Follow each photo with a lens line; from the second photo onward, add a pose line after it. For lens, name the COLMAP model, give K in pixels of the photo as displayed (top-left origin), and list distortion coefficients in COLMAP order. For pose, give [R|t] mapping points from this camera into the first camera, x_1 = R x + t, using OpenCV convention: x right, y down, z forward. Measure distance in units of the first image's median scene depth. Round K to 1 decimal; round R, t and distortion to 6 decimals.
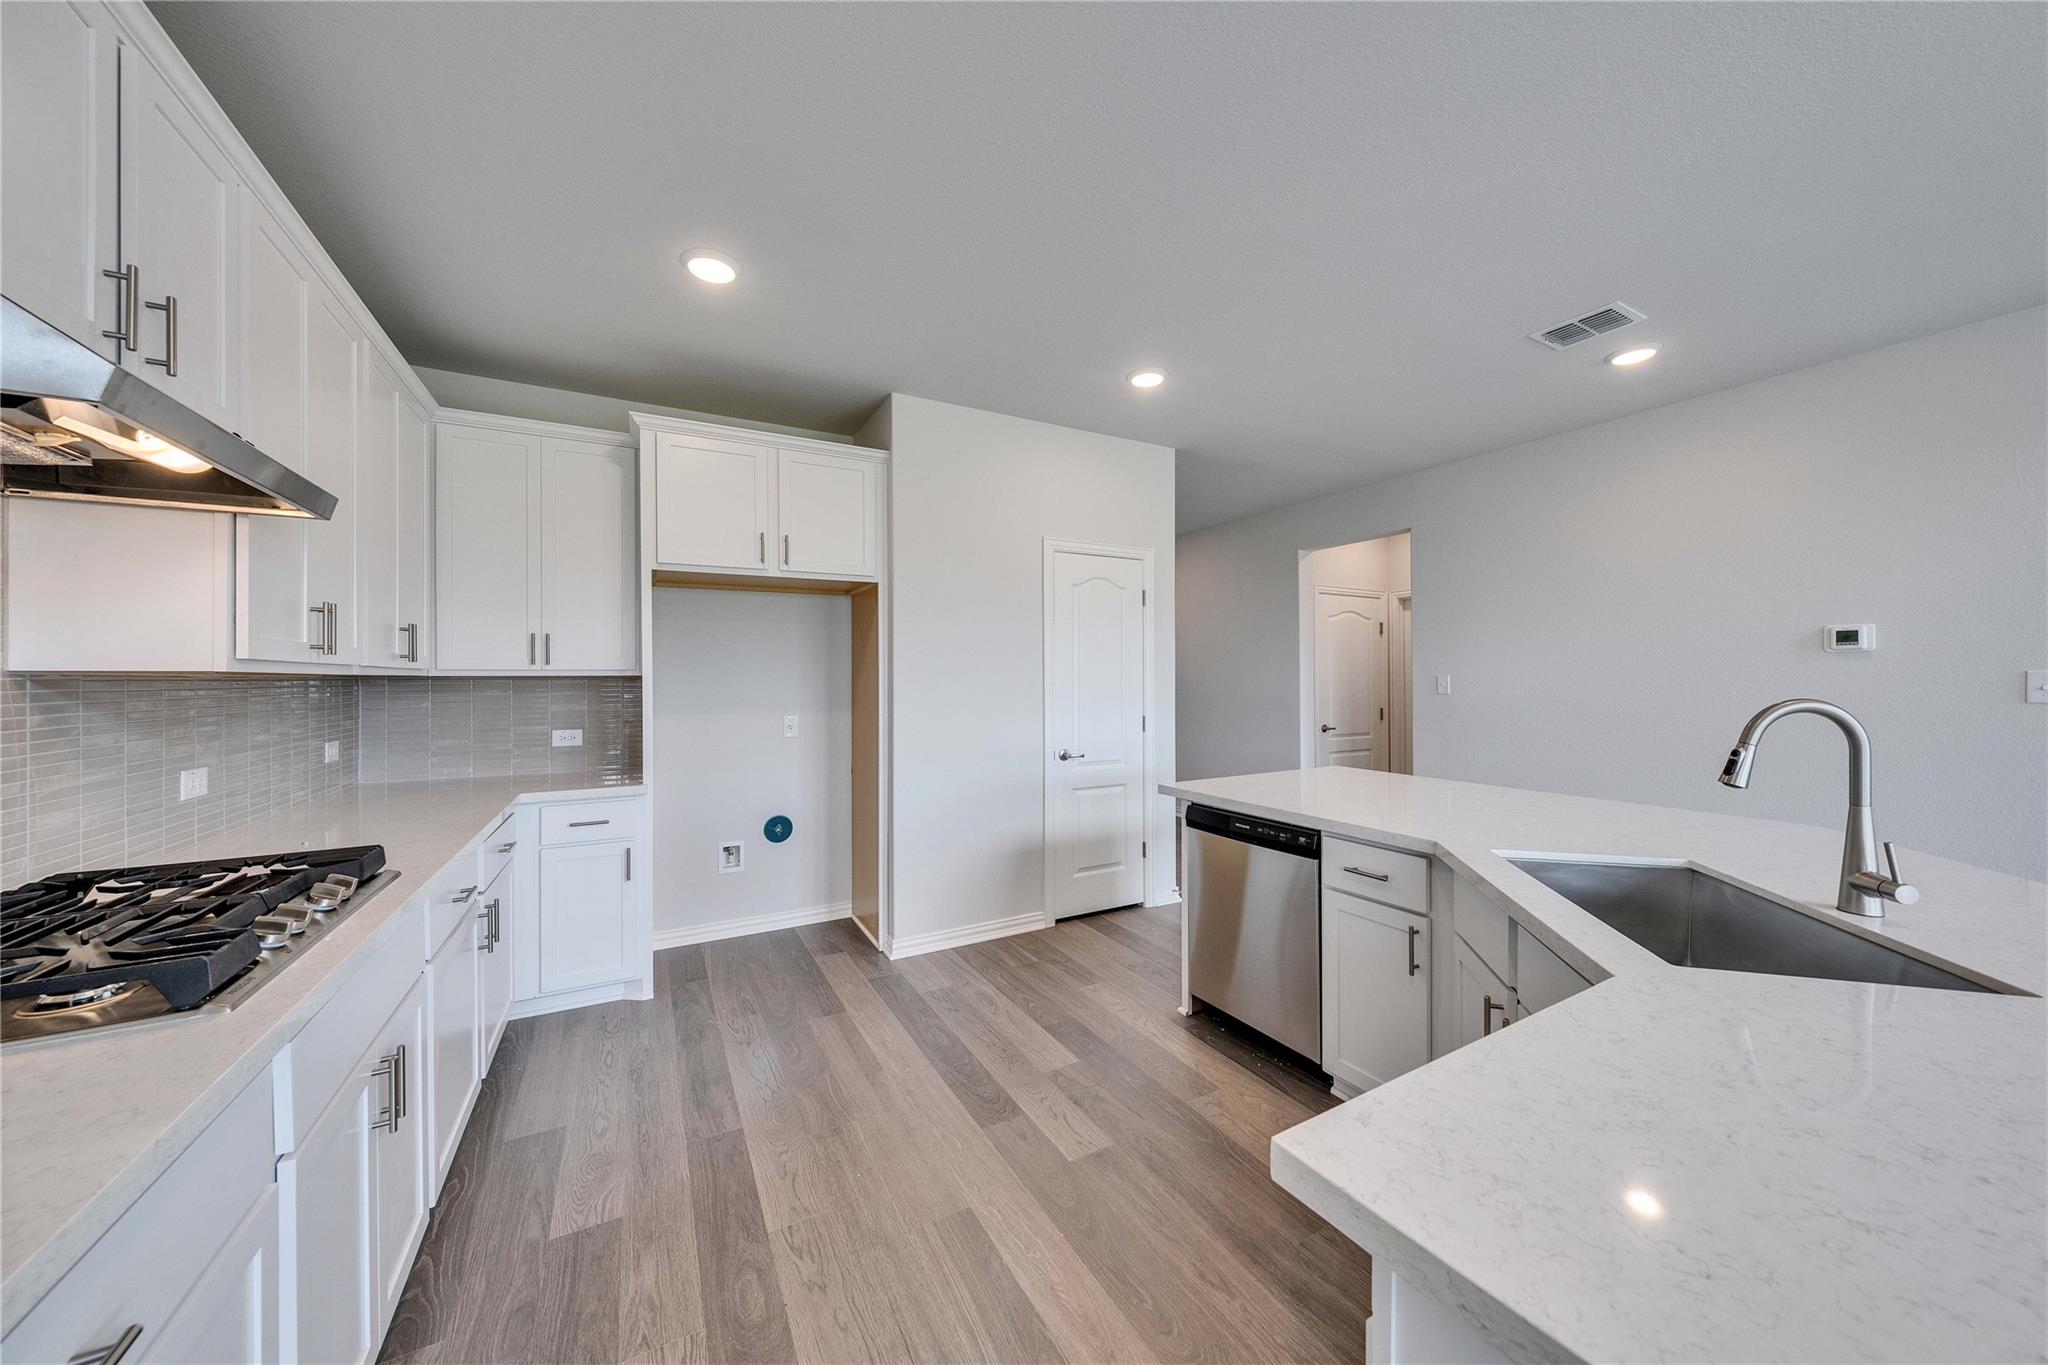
lens RADIAL K [[707.3, 0, 1029.2], [0, 707.3, 679.6], [0, 0, 1]] dist [-0.000361, 0.000091]
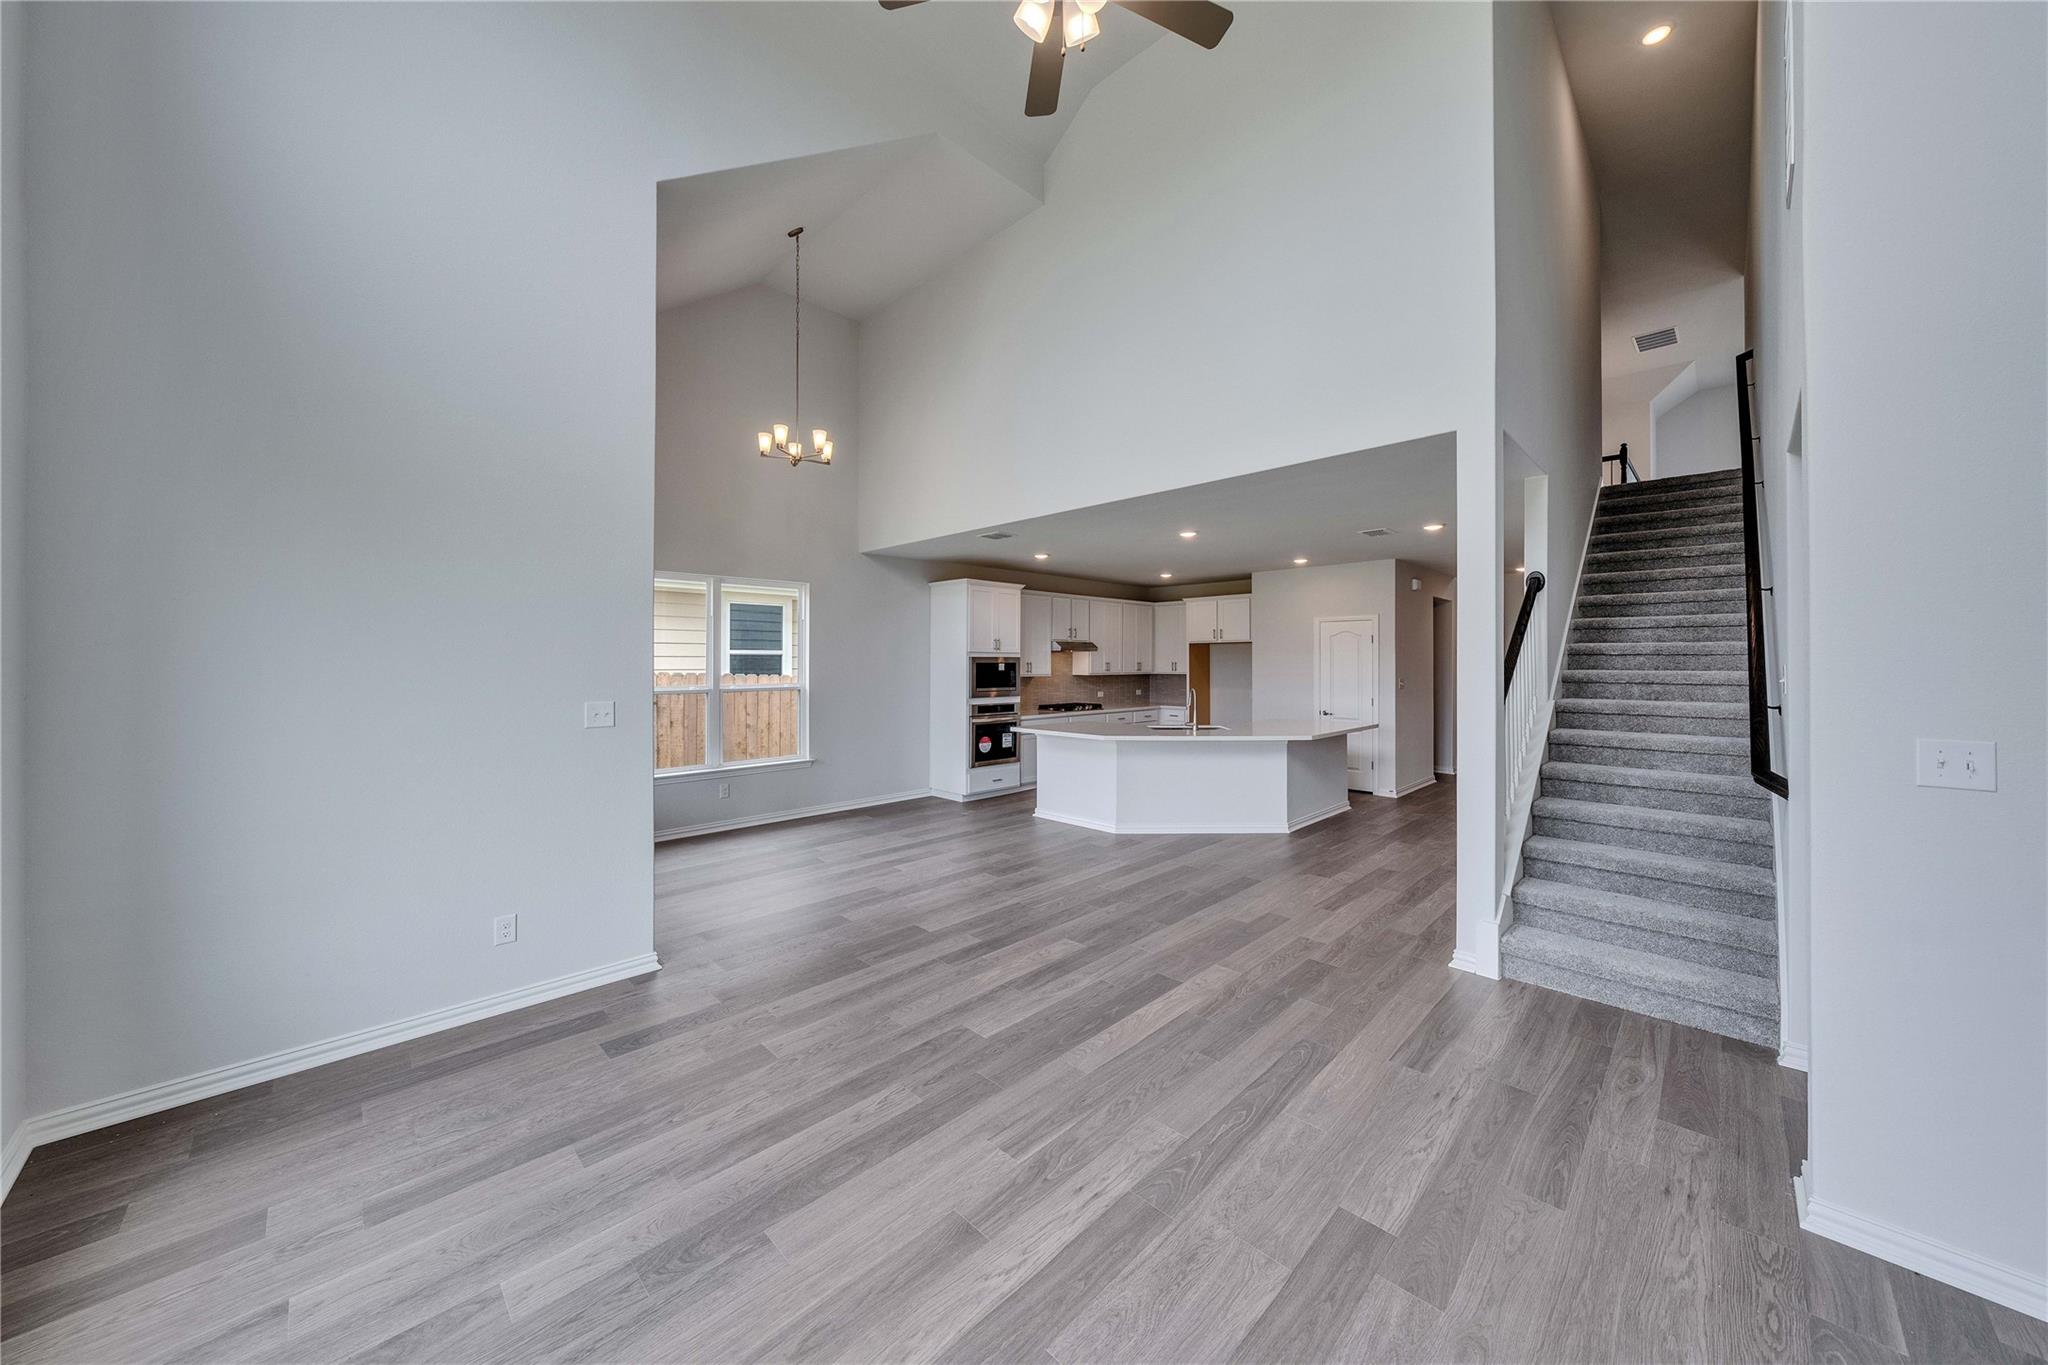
lens RADIAL K [[707.3, 0, 1029.5], [0, 707.3, 664.6], [0, 0, 1]] dist [-0.000361, 0.000091]
pose [[0.279113, 0.004919, -0.960246, 2.373475], [-0.001360, 0.999988, 0.004727, -0.065791], [0.960257, -0.000013, 0.279116, -0.643588]]
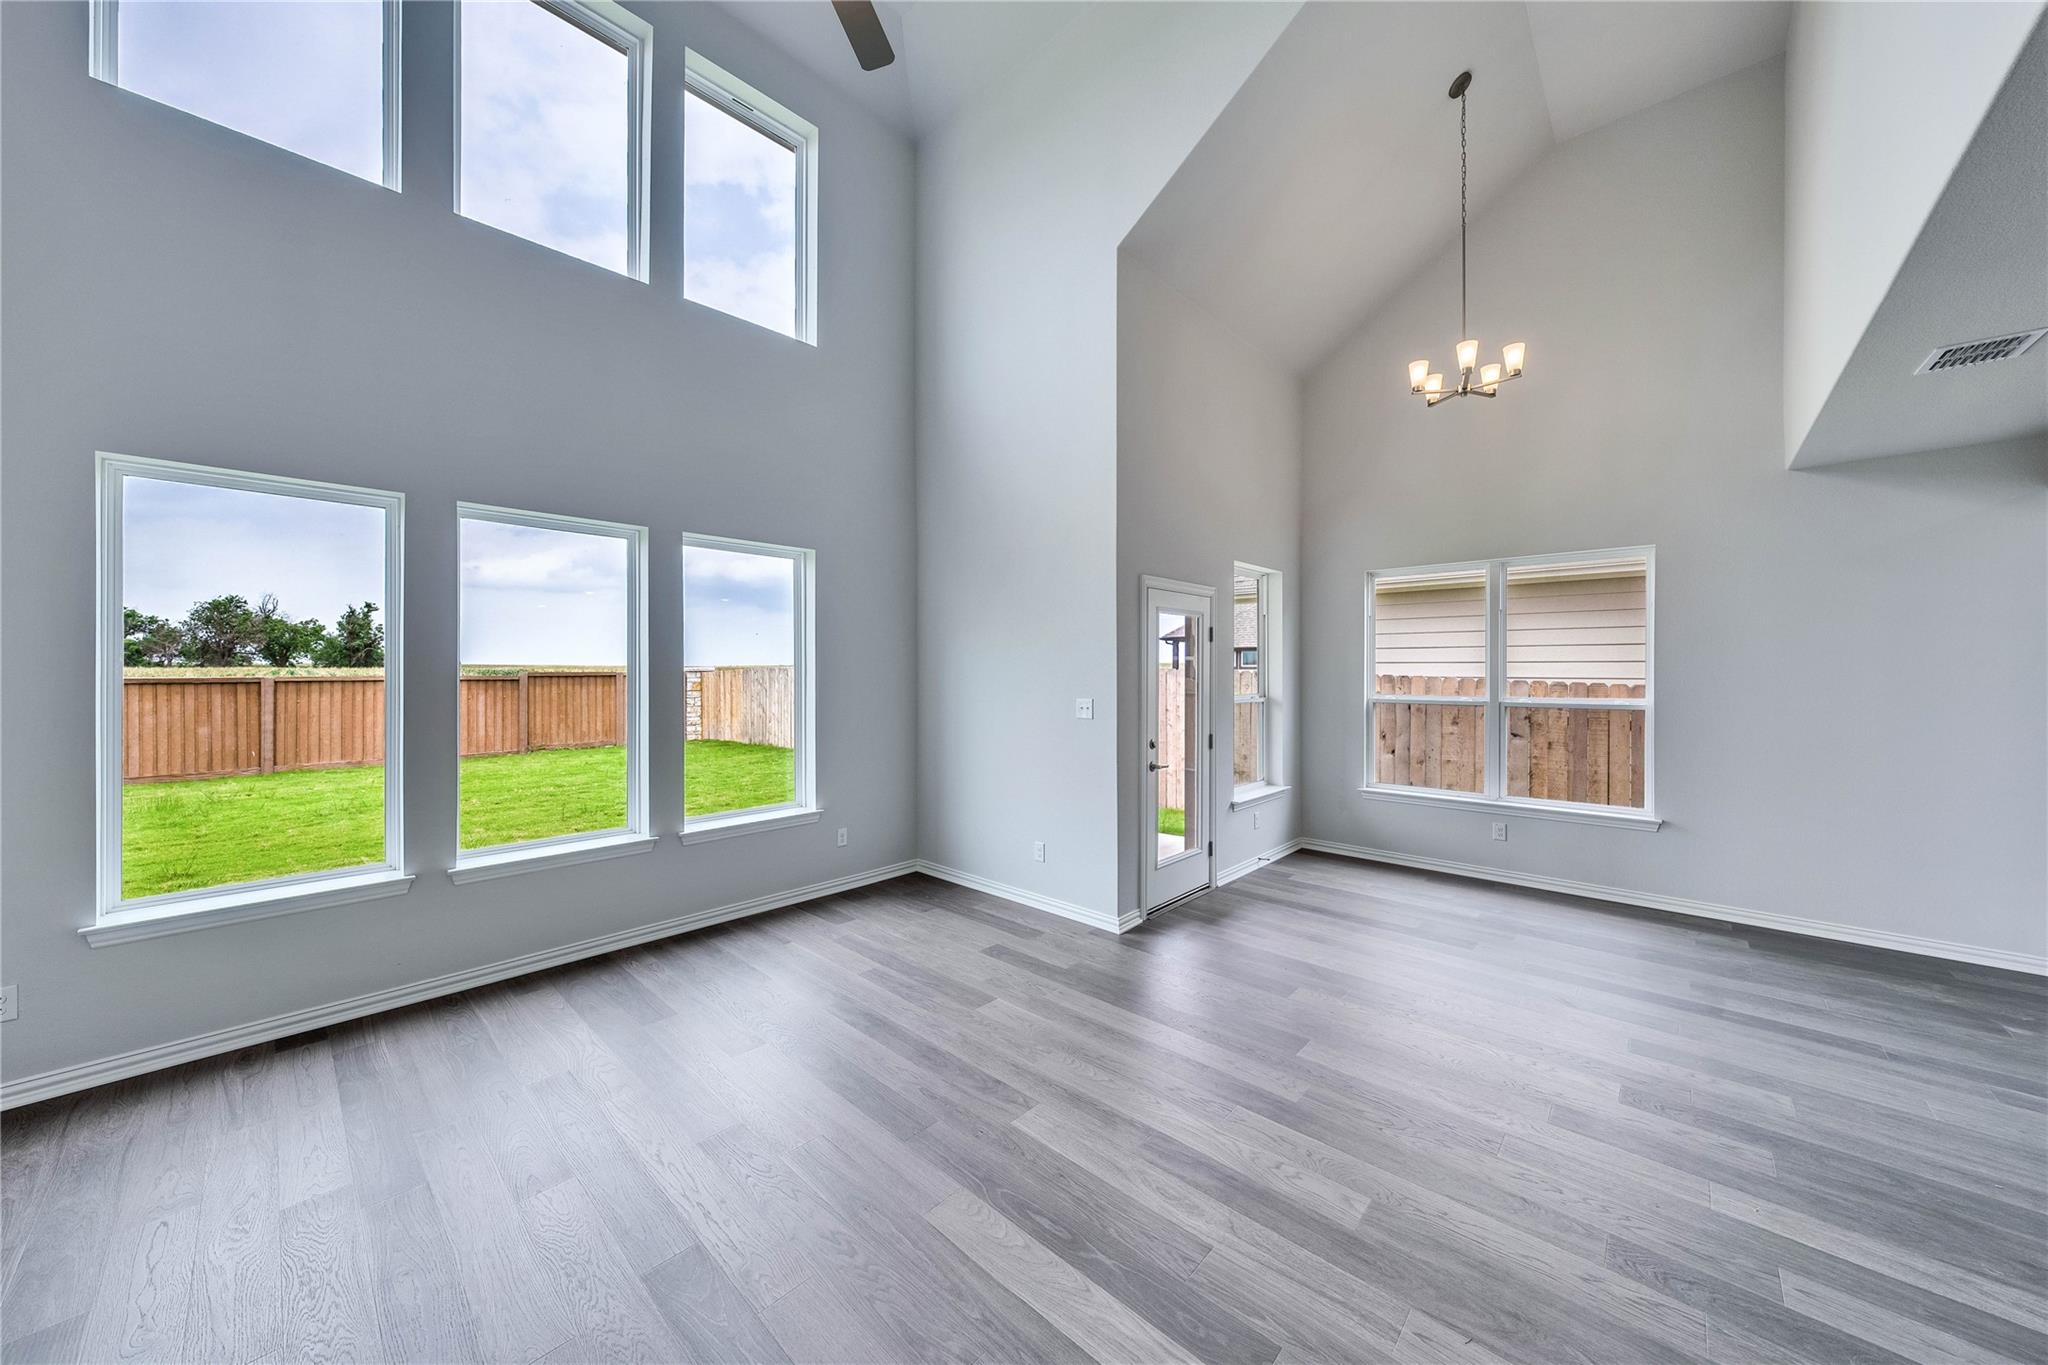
lens RADIAL K [[707.3, 0, 1019.8], [0, 707.3, 673.2], [0, 0, 1]] dist [-0.000361, 0.000091]
pose [[-0.951545, 0.001221, -0.307506, 1.686161], [-0.000890, 0.999977, 0.006725, -0.060864], [0.307508, 0.006672, -0.951522, 0.293982]]
